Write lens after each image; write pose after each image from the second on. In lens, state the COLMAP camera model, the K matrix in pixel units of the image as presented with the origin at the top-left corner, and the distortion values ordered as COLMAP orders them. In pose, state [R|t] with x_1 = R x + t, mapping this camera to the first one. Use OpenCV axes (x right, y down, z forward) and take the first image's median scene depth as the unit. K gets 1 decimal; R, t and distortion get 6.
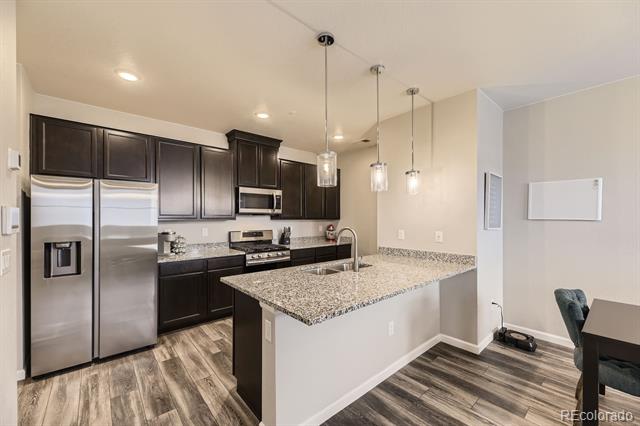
lens RADIAL K [[256.0, 0, 322.2], [0, 256.0, 217.9], [0, 0, 1]] dist [0.007215, -0.000072]
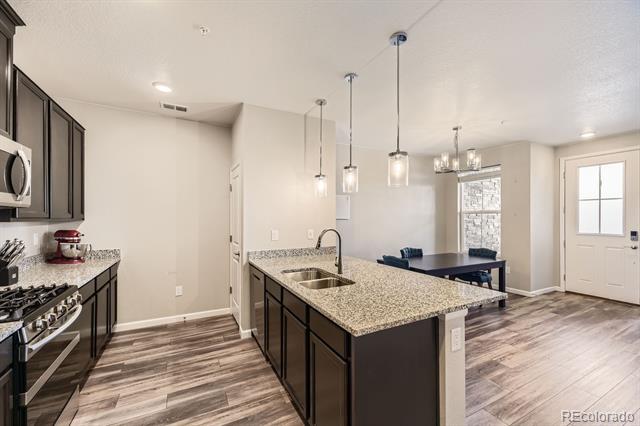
lens RADIAL K [[262.1, 0, 322.8], [0, 262.1, 218.0], [0, 0, 1]] dist [0.024302, -0.009193]
pose [[0.225470, -0.001503, 0.974249, -0.725032], [-0.001598, 0.999997, 0.001912, -0.000739], [-0.974249, -0.001988, 0.225467, 0.726990]]
